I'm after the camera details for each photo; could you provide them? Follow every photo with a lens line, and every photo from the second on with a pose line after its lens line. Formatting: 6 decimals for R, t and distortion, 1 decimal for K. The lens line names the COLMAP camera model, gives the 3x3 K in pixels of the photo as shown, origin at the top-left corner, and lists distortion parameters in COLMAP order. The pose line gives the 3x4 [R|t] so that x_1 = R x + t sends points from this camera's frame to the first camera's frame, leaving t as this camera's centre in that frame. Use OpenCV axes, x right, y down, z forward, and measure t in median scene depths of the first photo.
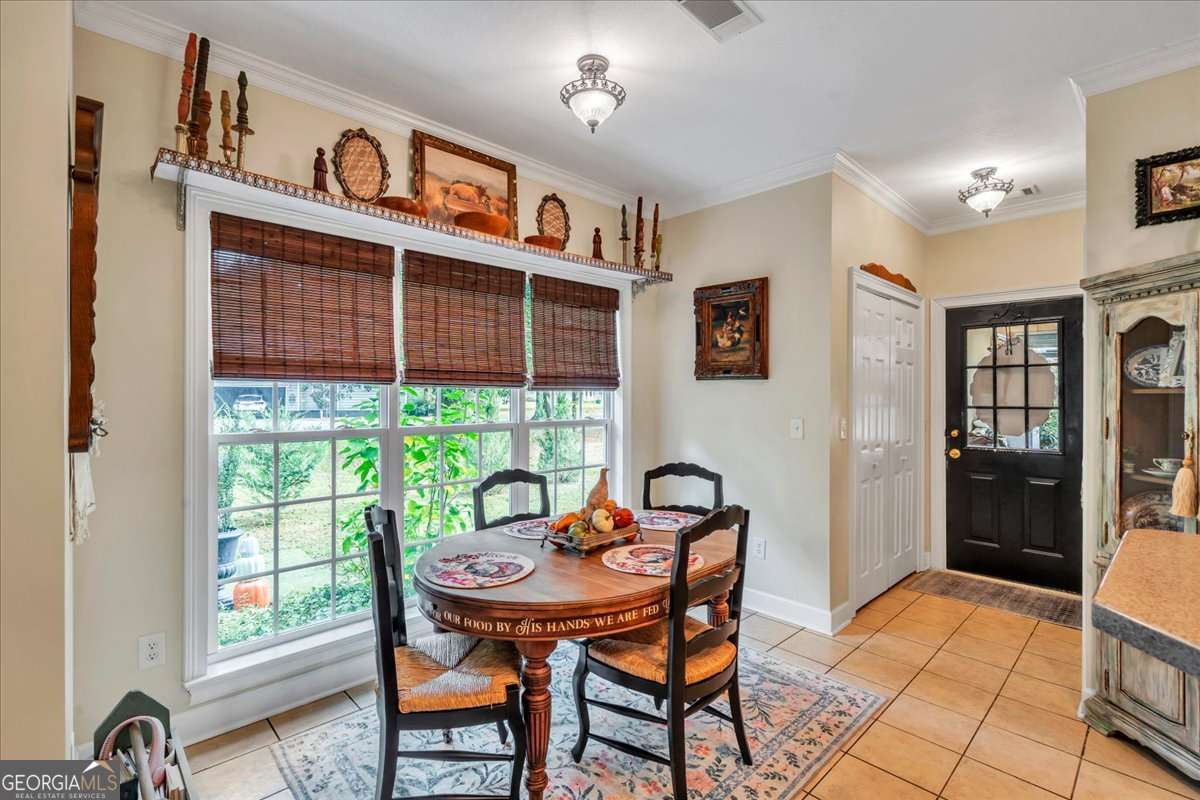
lens RADIAL K [[541.4, 0, 600.0], [0, 541.4, 400.0], [0, 0, 1]] dist [-0.001983, -0.000099]
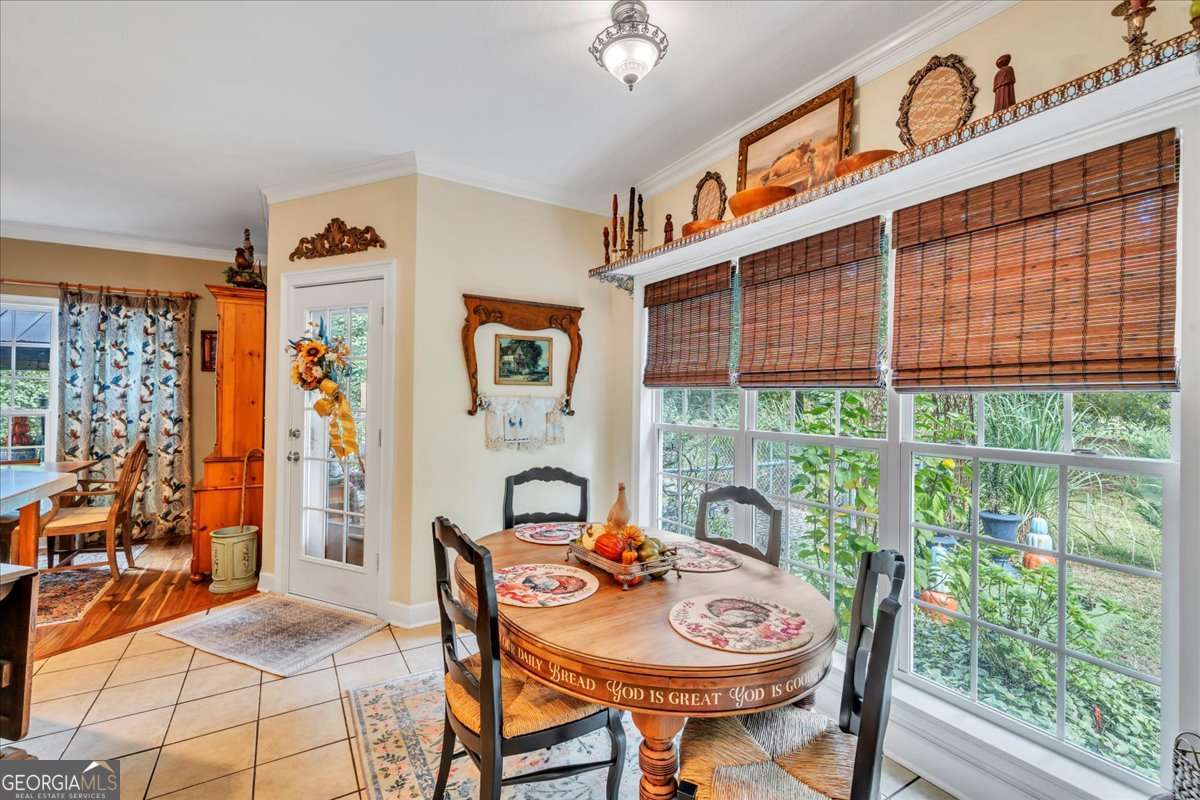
lens RADIAL K [[529.4, 0, 600.0], [0, 529.4, 400.0], [0, 0, 1]] dist [0.001847, 0.000119]
pose [[-0.215195, -0.001901, -0.976569, 0.729975], [-0.023345, 0.999722, 0.003198, -0.003597], [0.976292, 0.023486, -0.215180, 1.024072]]
